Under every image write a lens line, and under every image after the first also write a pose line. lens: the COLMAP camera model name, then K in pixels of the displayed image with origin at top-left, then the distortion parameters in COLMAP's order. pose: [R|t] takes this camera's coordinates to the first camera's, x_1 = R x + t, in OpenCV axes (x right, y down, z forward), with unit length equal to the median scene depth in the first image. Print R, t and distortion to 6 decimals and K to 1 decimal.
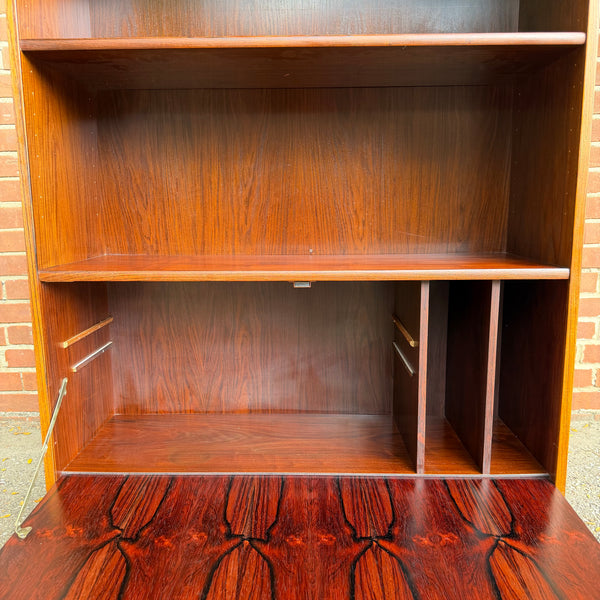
lens RADIAL K [[570.6, 0, 302.3], [0, 570.6, 295.8], [0, 0, 1]] dist [0.011053, 0.000000]
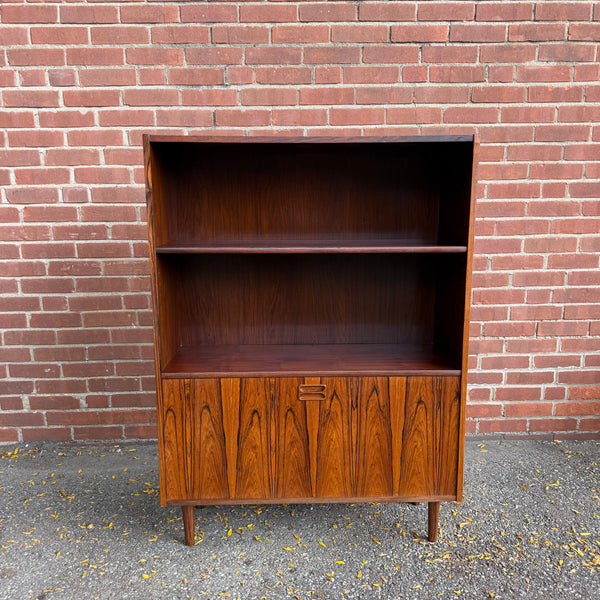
lens RADIAL K [[570.6, 0, 300.4], [0, 570.6, 294.9], [0, 0, 1]] dist [0.011053, 0.000000]
pose [[0.998952, -0.003577, 0.045626, -0.108278], [0.003214, 0.999963, 0.008012, -0.271869], [-0.045653, -0.007857, 0.998926, -0.697018]]
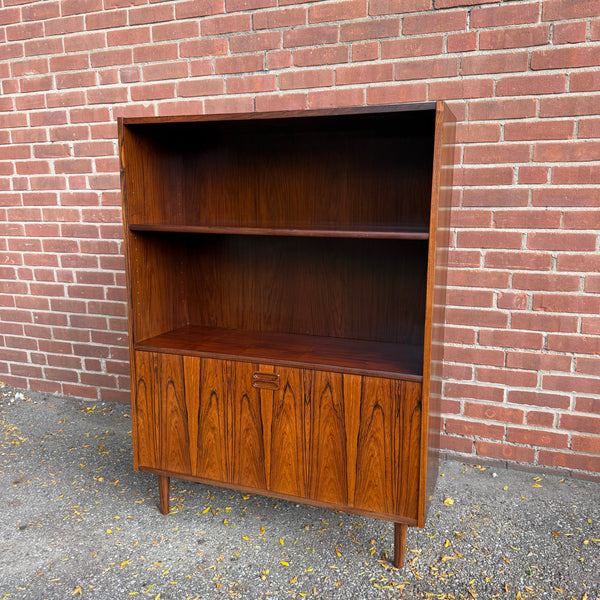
lens RADIAL K [[570.6, 0, 303.1], [0, 570.6, 296.1], [0, 0, 1]] dist [0.011053, 0.000000]
pose [[0.944767, 0.067141, -0.320790, 0.584263], [-0.064826, 0.997736, 0.017902, -0.245855], [0.321266, 0.003882, 0.946981, -0.523578]]
